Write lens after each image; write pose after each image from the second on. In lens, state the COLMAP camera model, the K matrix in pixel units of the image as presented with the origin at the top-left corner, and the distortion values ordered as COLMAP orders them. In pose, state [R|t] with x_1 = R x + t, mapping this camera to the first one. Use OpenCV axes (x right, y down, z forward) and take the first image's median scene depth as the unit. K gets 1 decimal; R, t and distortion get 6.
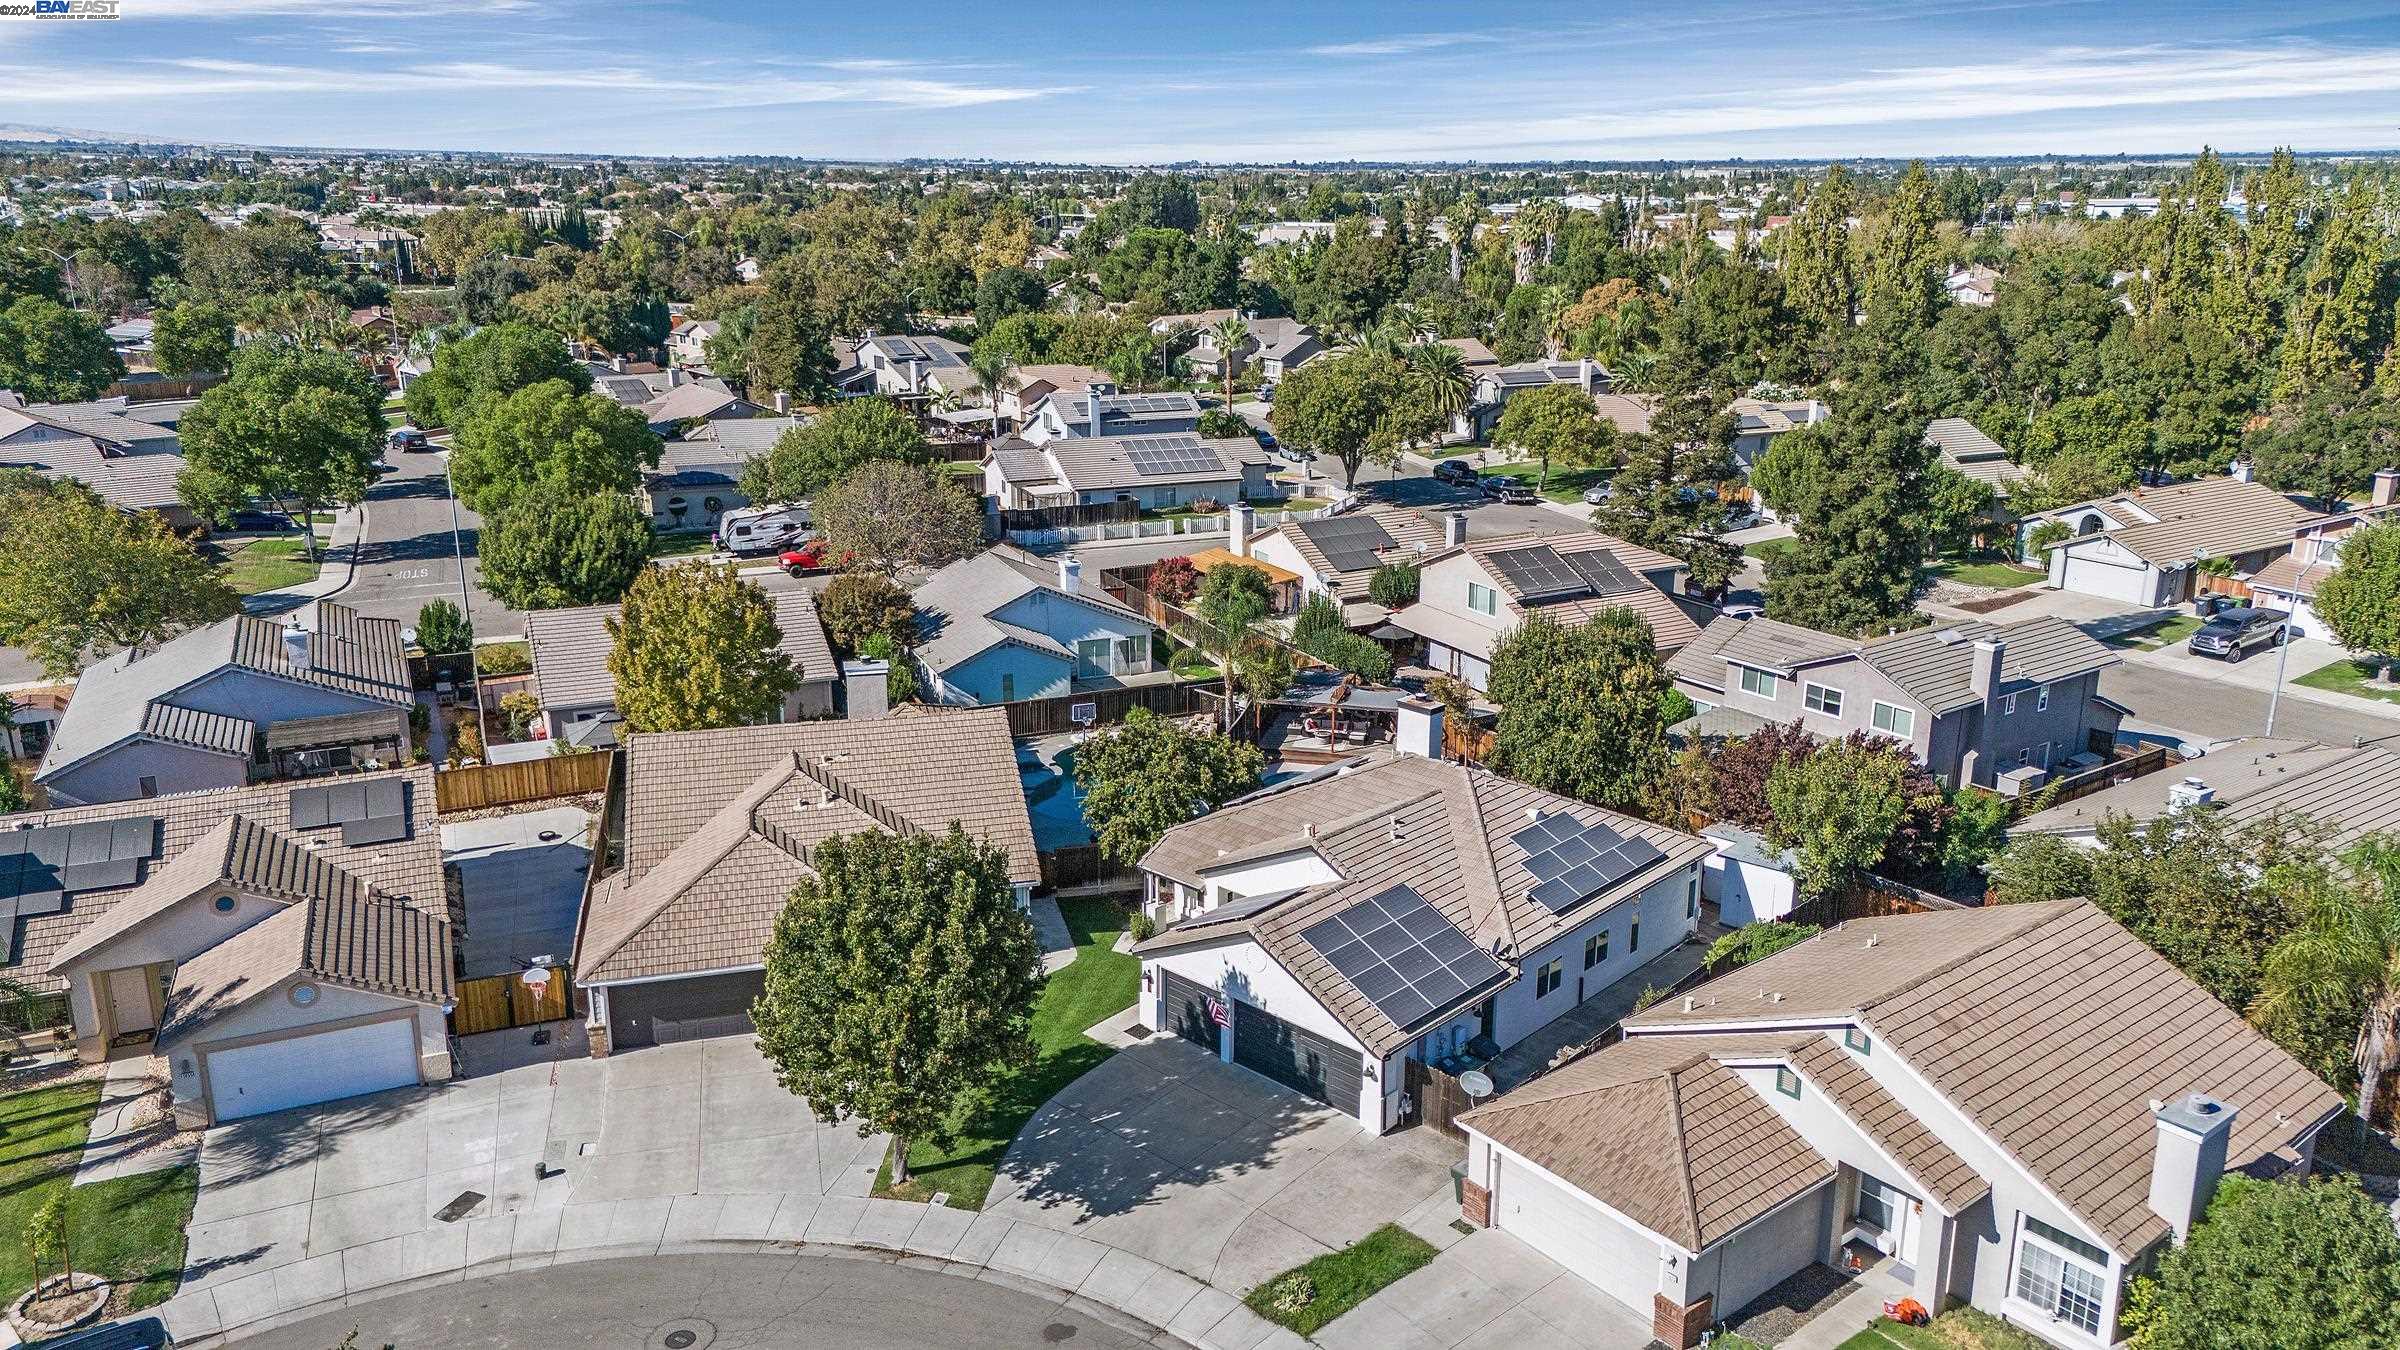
lens RADIAL K [[1732.6, 0, 1200.0], [0, 1732.6, 675.0], [0, 0, 1]] dist [0.142009, -0.103666]
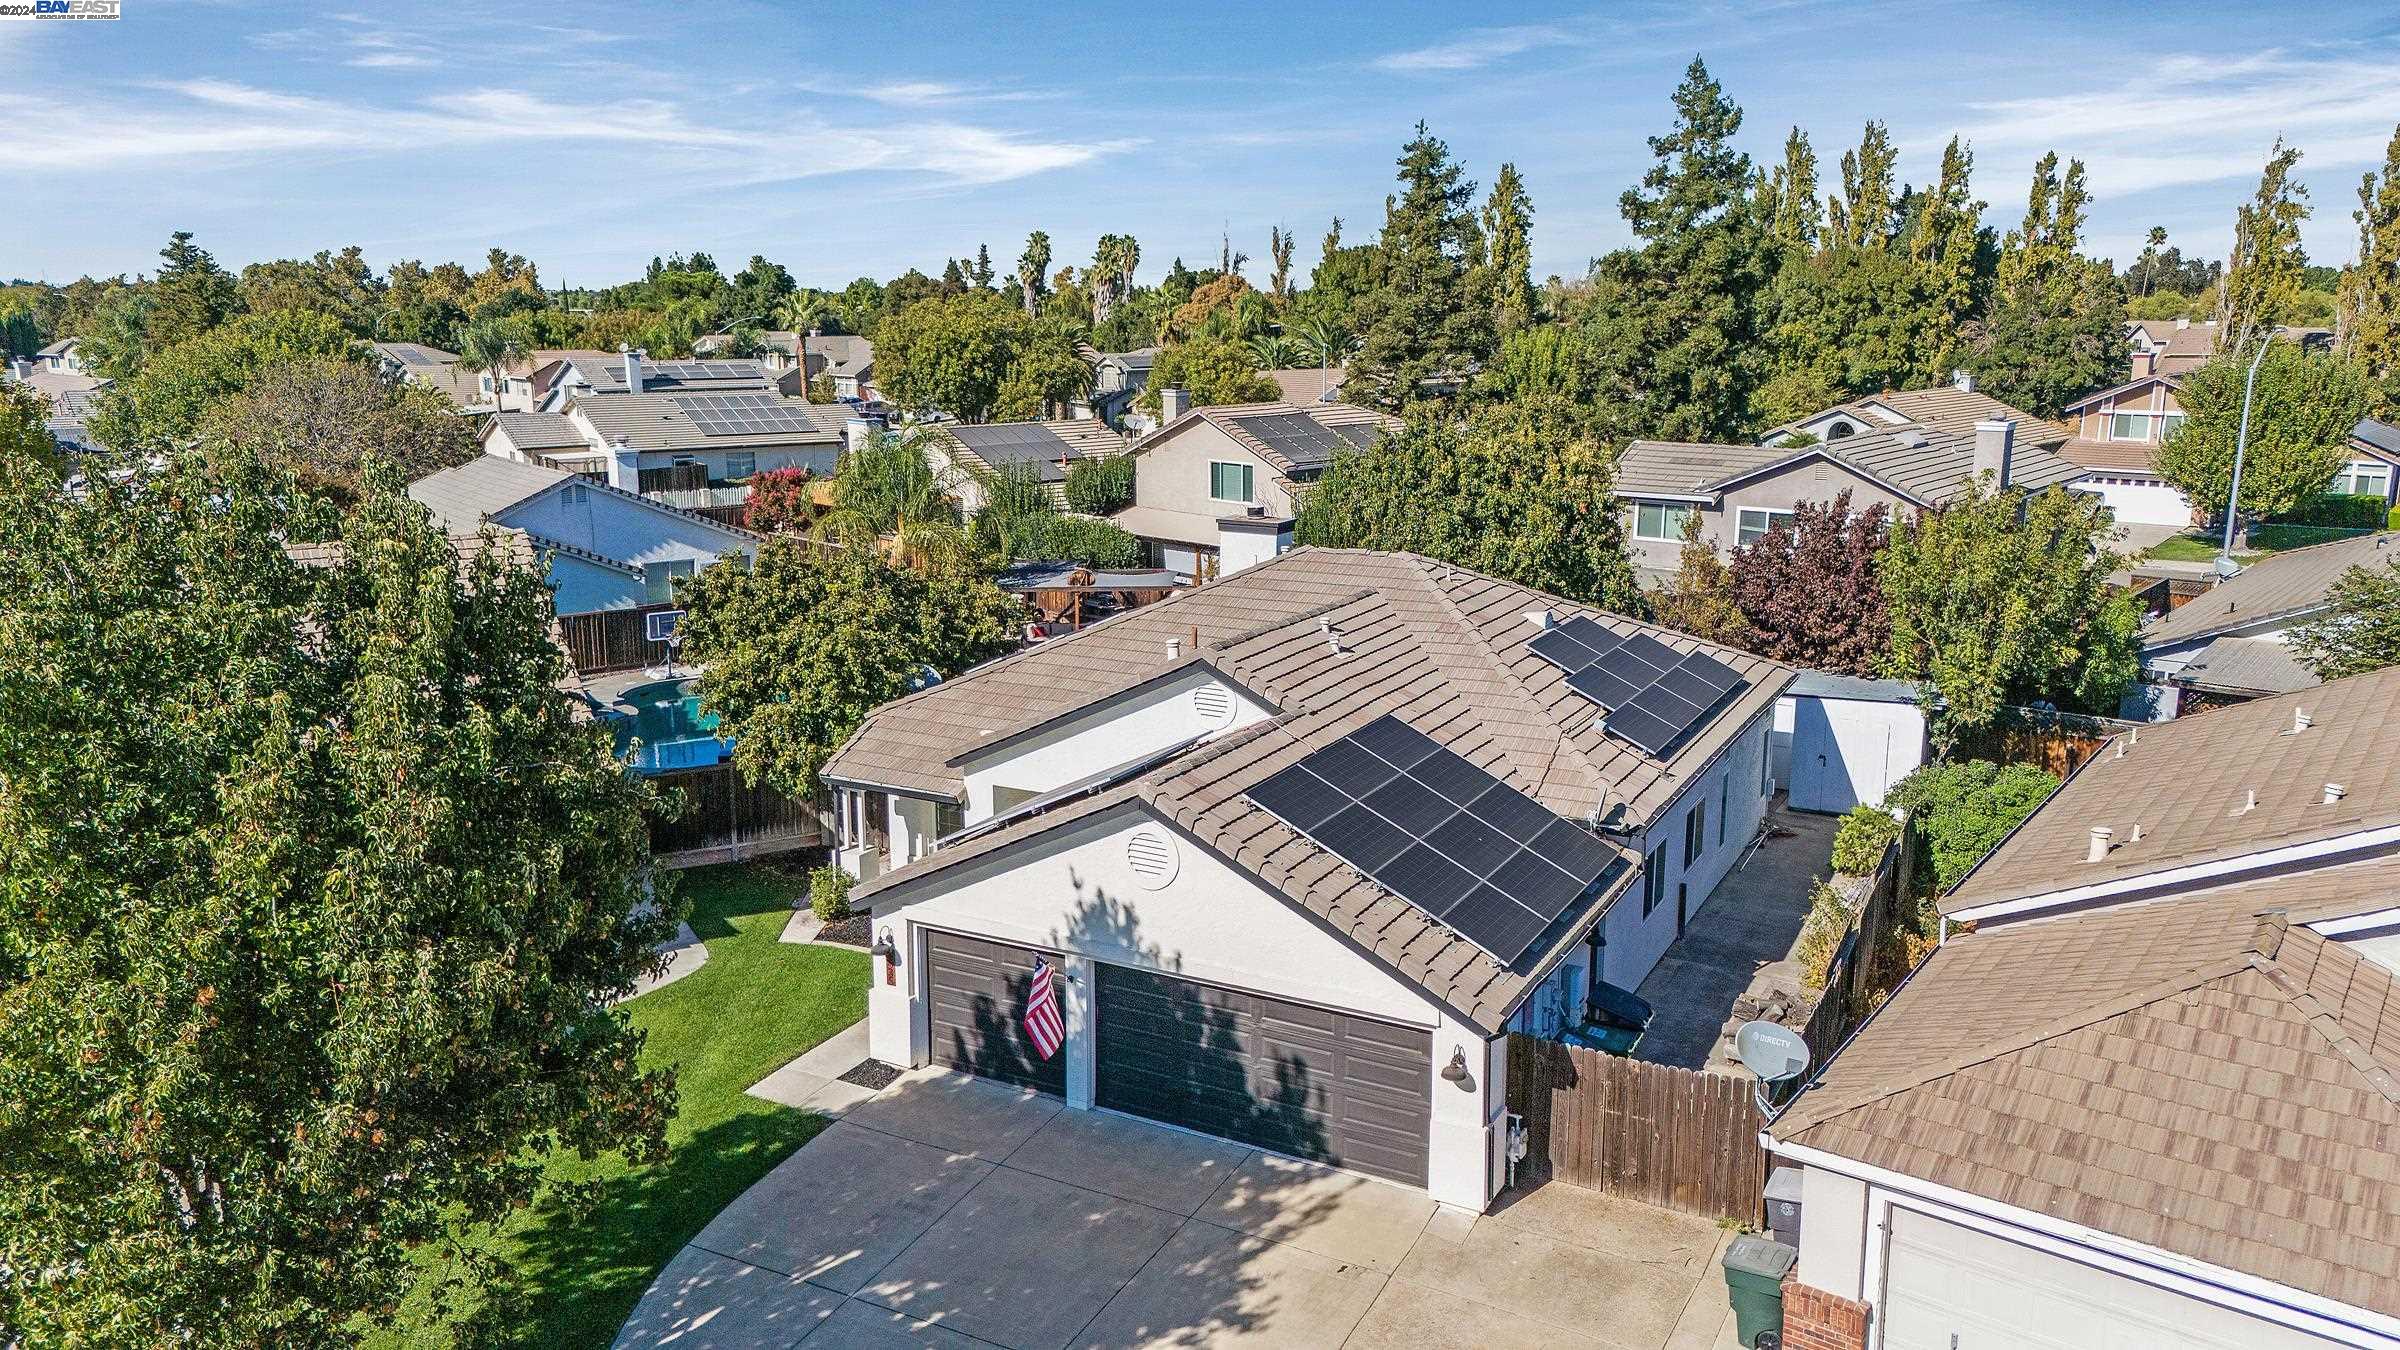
lens RADIAL K [[1732.6, 0, 1200.0], [0, 1732.6, 675.0], [0, 0, 1]] dist [0.142009, -0.103666]
pose [[0.966010, -0.056475, 0.252259, -0.058530], [0.074386, 0.995298, -0.062031, 0.125646], [-0.247570, 0.078687, 0.965669, 0.485273]]
